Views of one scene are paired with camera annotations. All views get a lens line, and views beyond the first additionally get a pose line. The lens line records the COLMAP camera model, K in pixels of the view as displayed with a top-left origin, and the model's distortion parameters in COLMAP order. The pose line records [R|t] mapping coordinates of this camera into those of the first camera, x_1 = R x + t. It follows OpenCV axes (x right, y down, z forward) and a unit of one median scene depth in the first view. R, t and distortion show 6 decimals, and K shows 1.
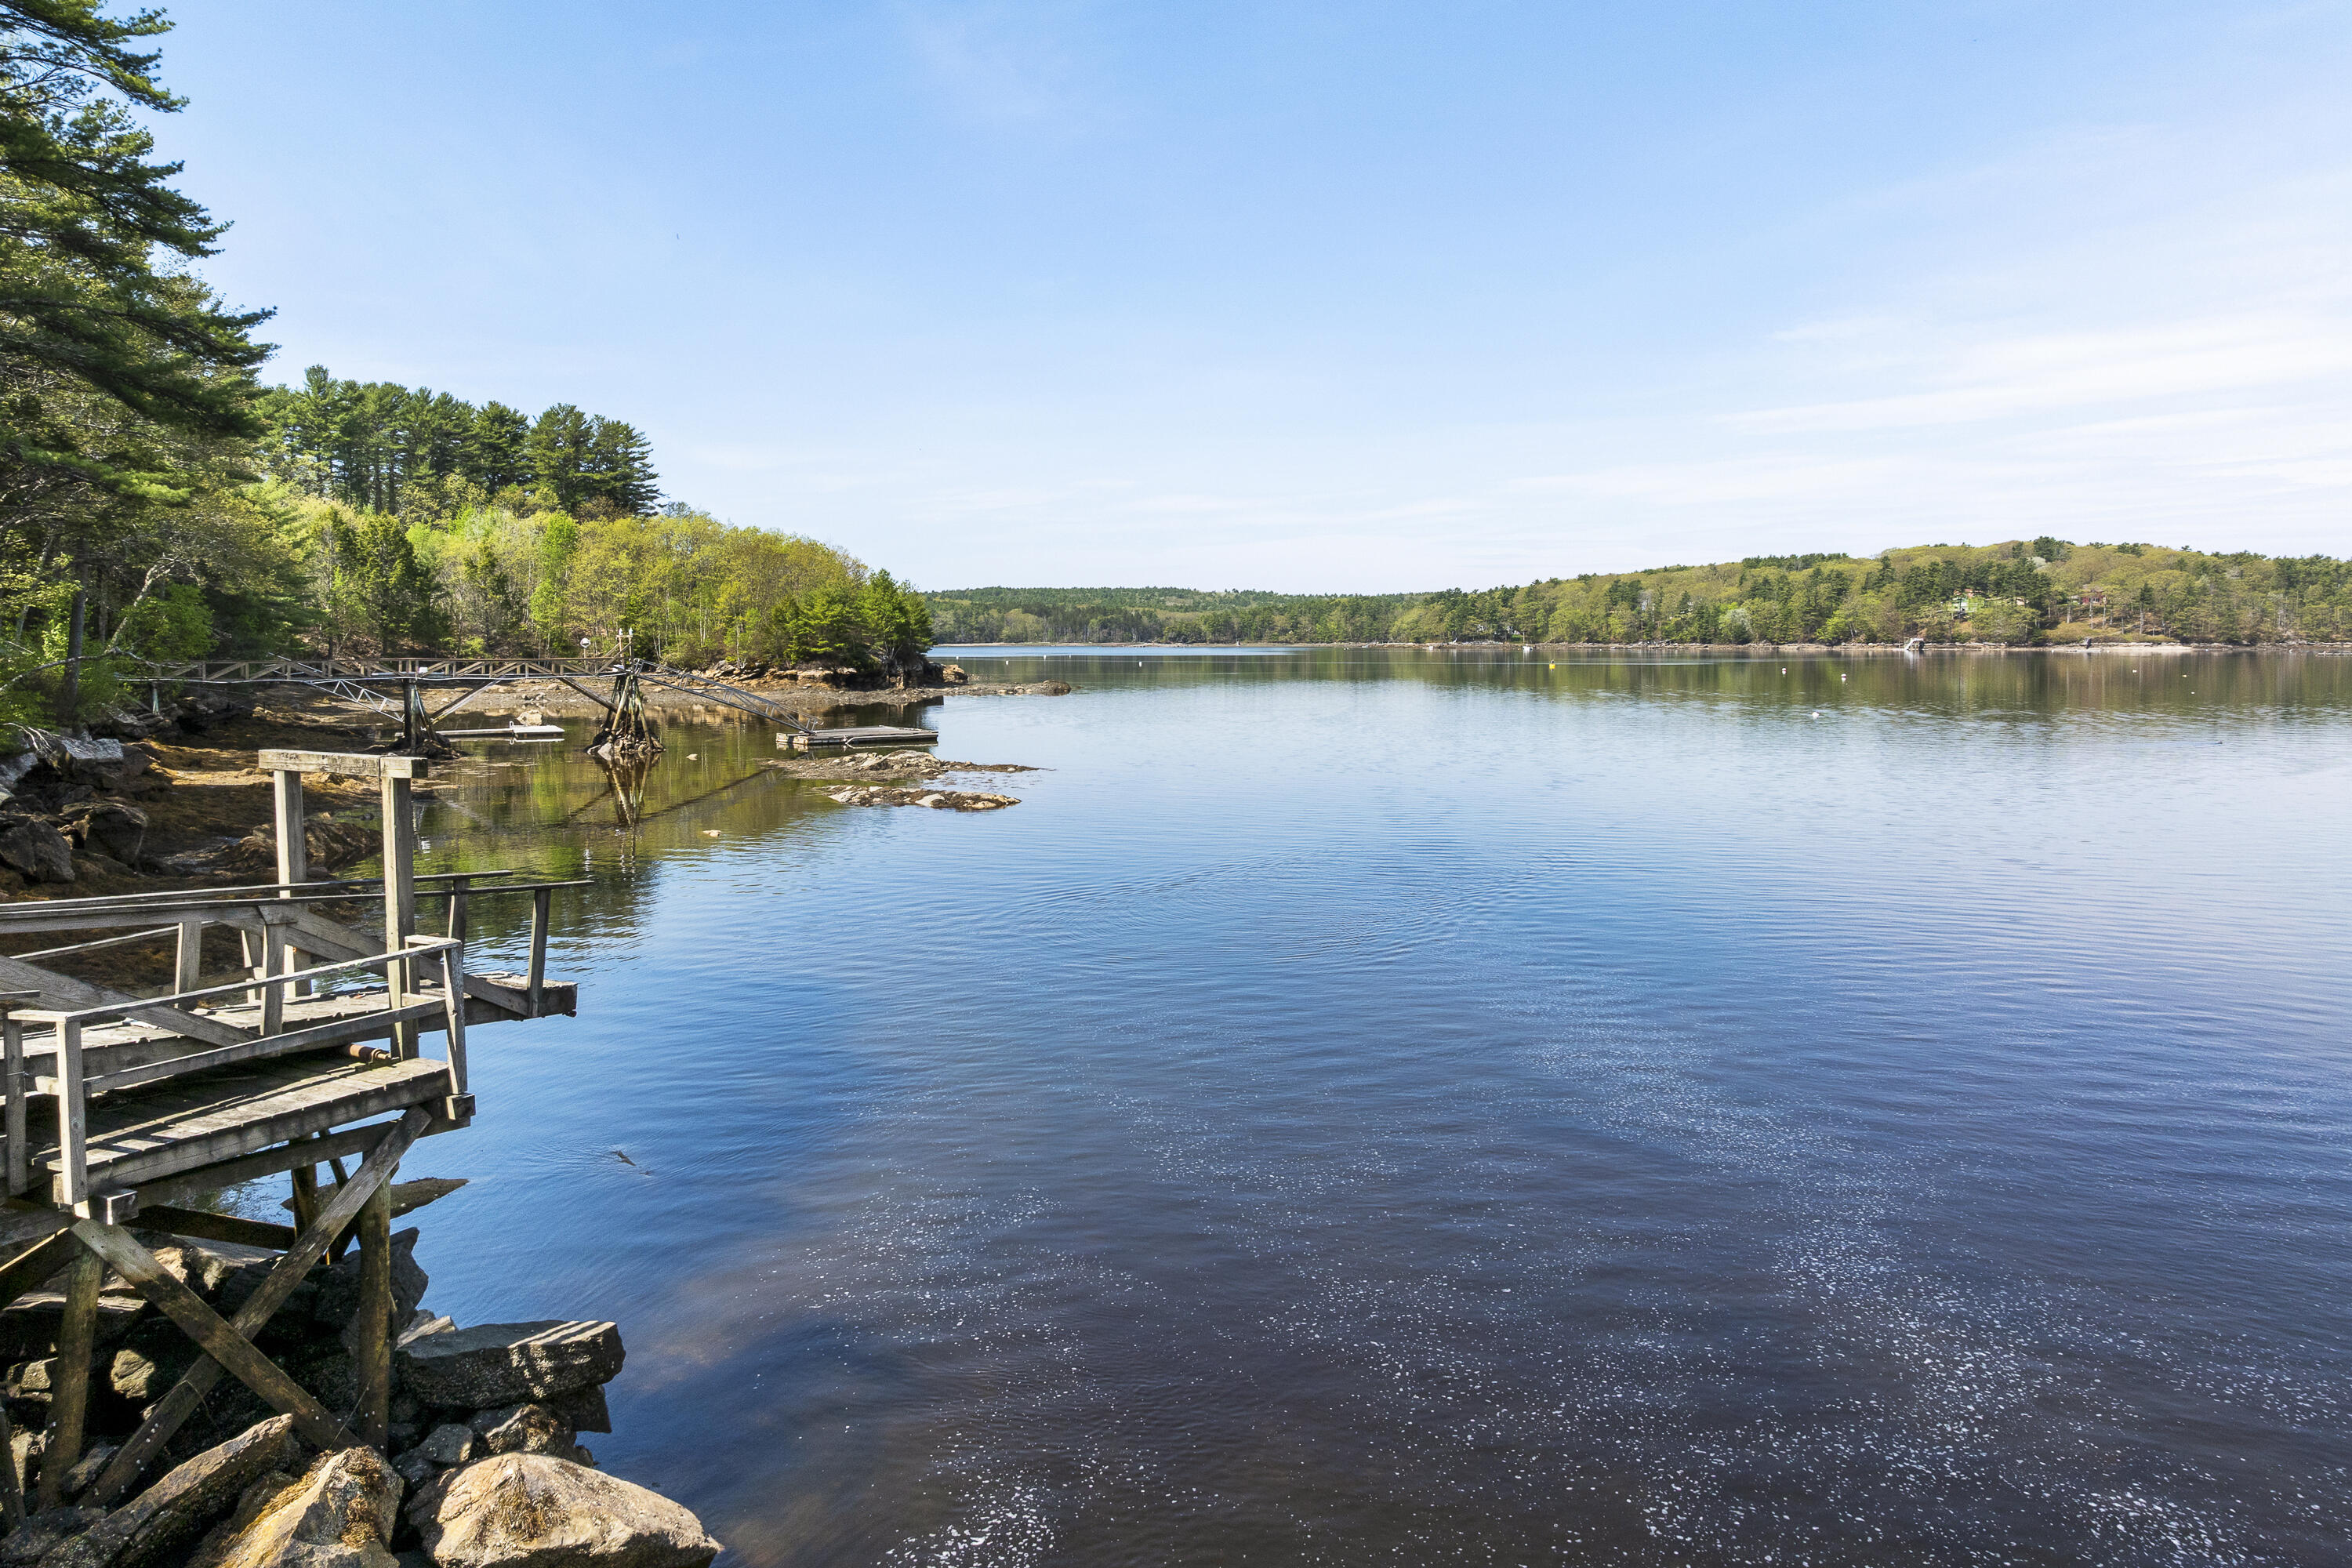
lens RADIAL K [[1632.6, 0, 1177.1], [0, 1632.6, 700.5], [0, 0, 1]] dist [0.002792, -0.028355]
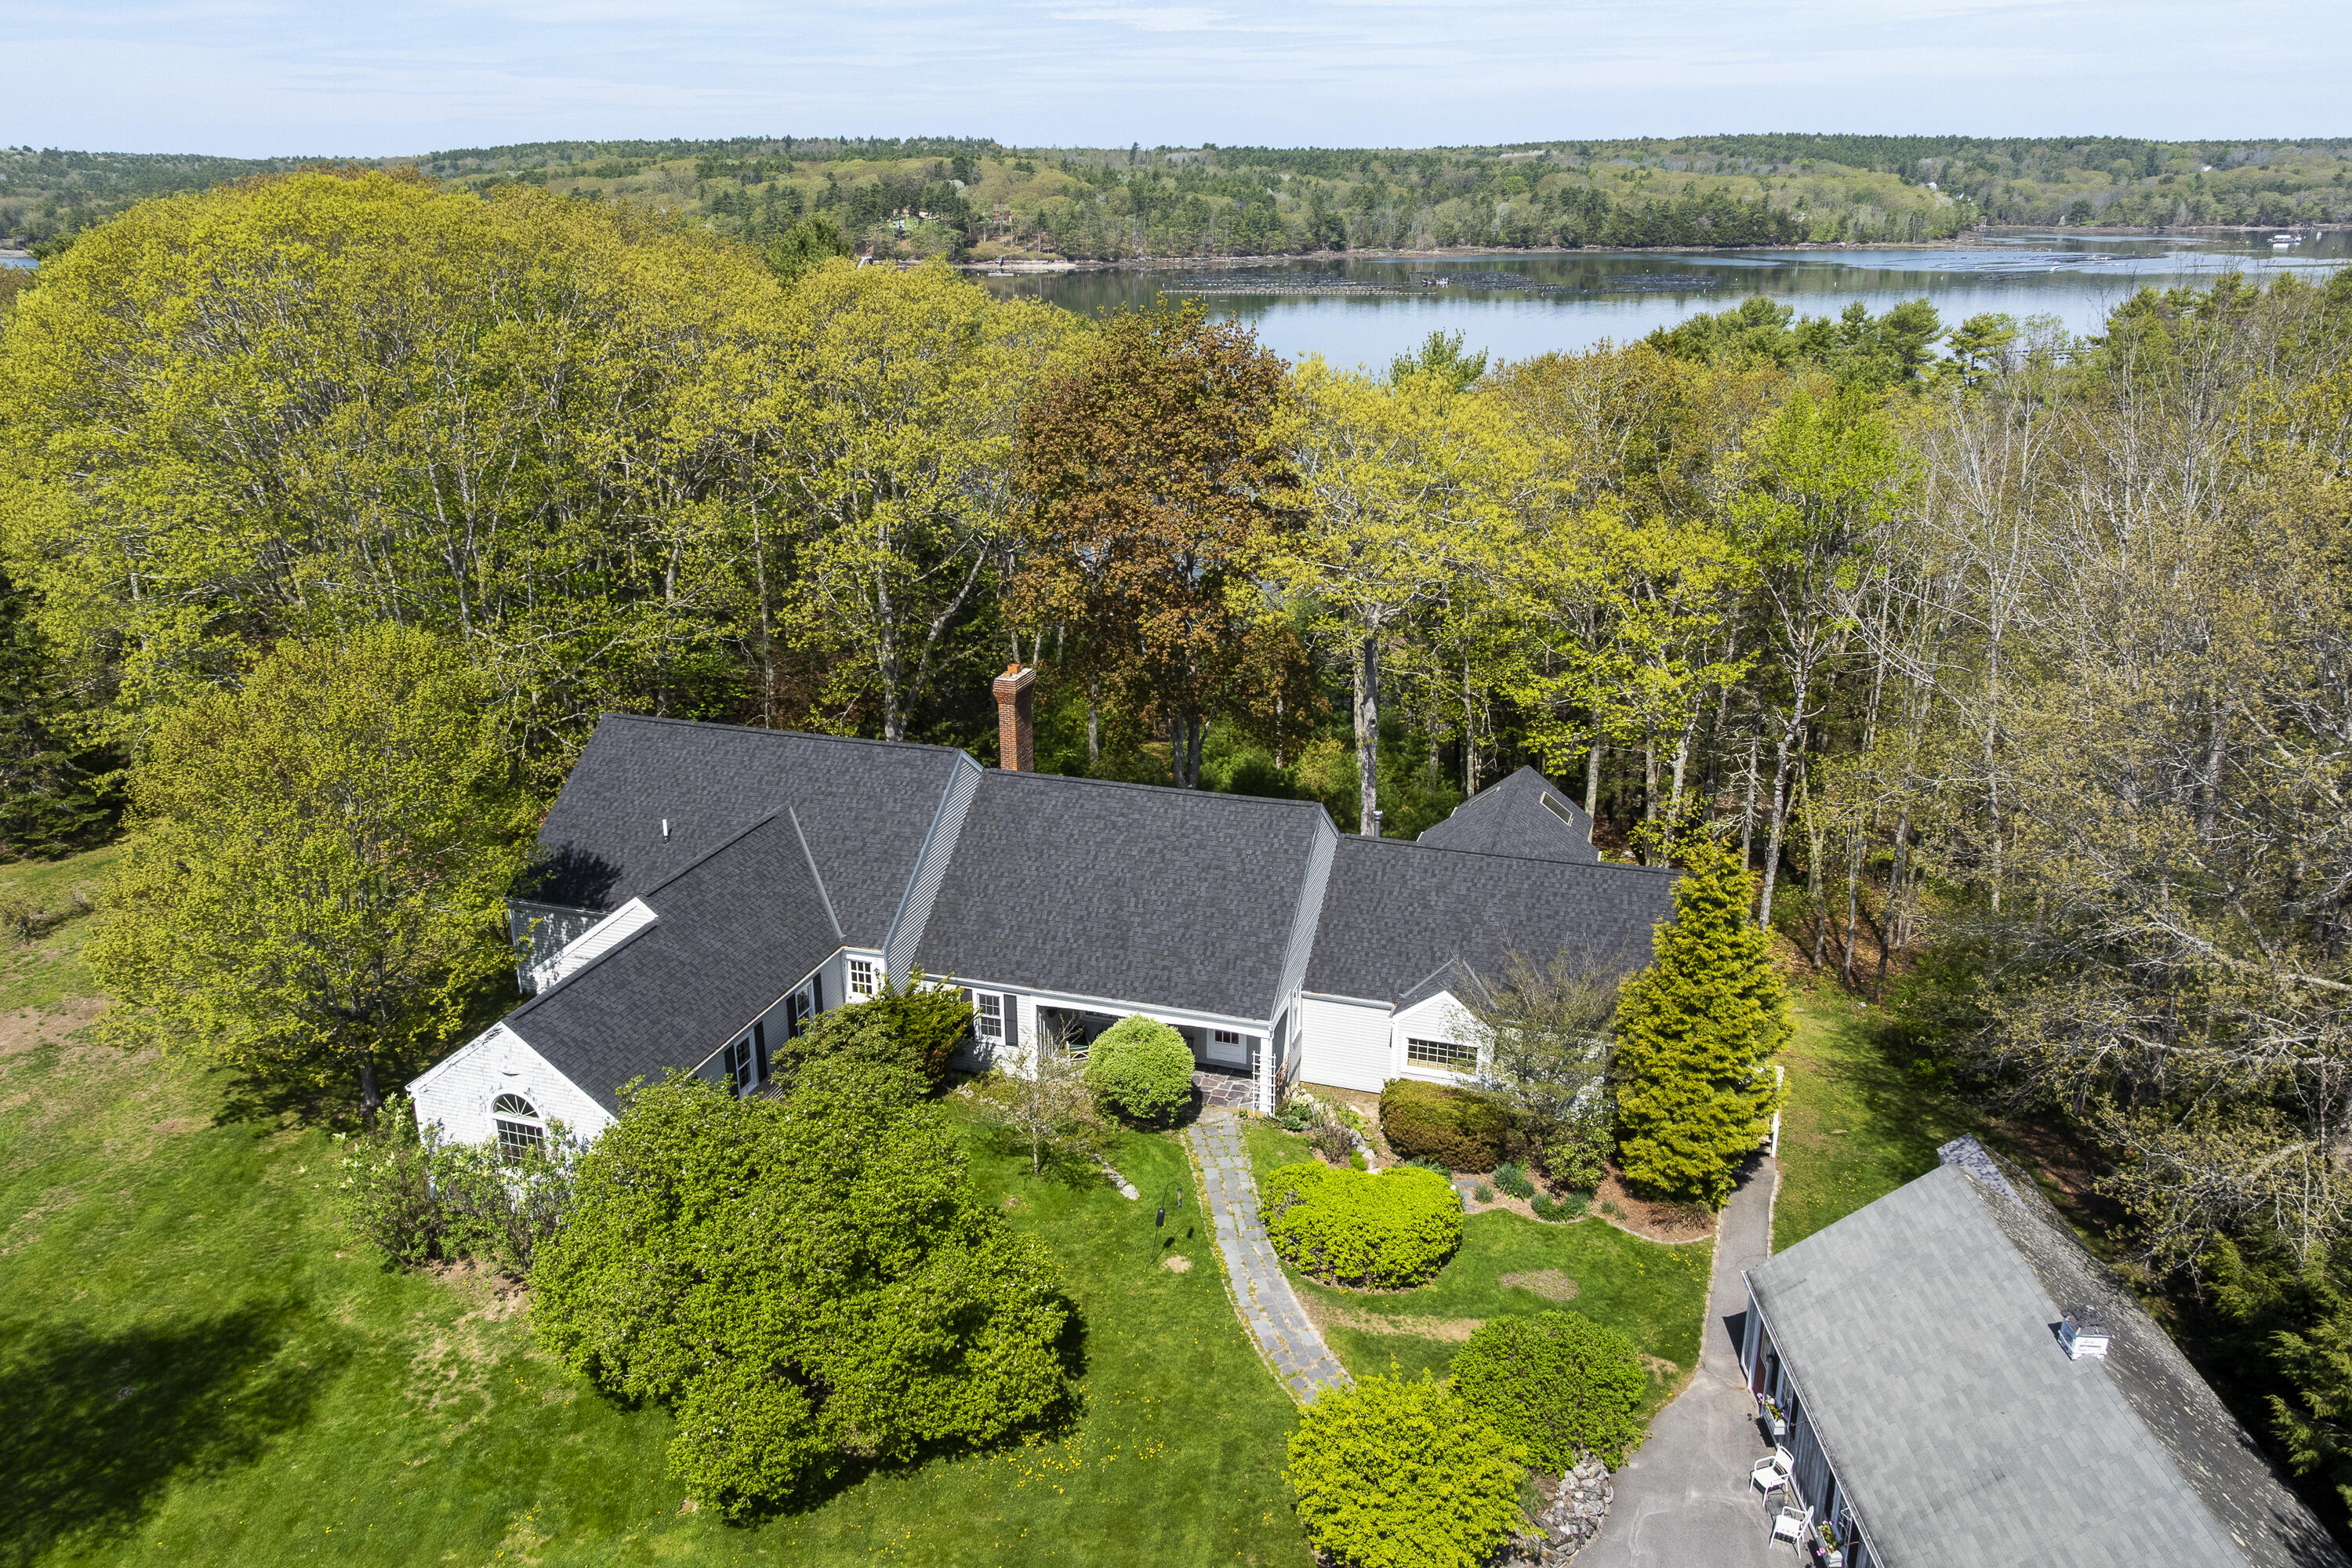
lens RADIAL K [[1721.9, 0, 1176.0], [0, 1721.9, 784.0], [0, 0, 1]] dist [0.001789, -0.002492]
pose [[0.813410, -0.190756, 0.549523, -0.093008], [0.021155, 0.953777, 0.299770, -0.040155], [-0.581306, -0.232211, 0.779847, -0.133784]]
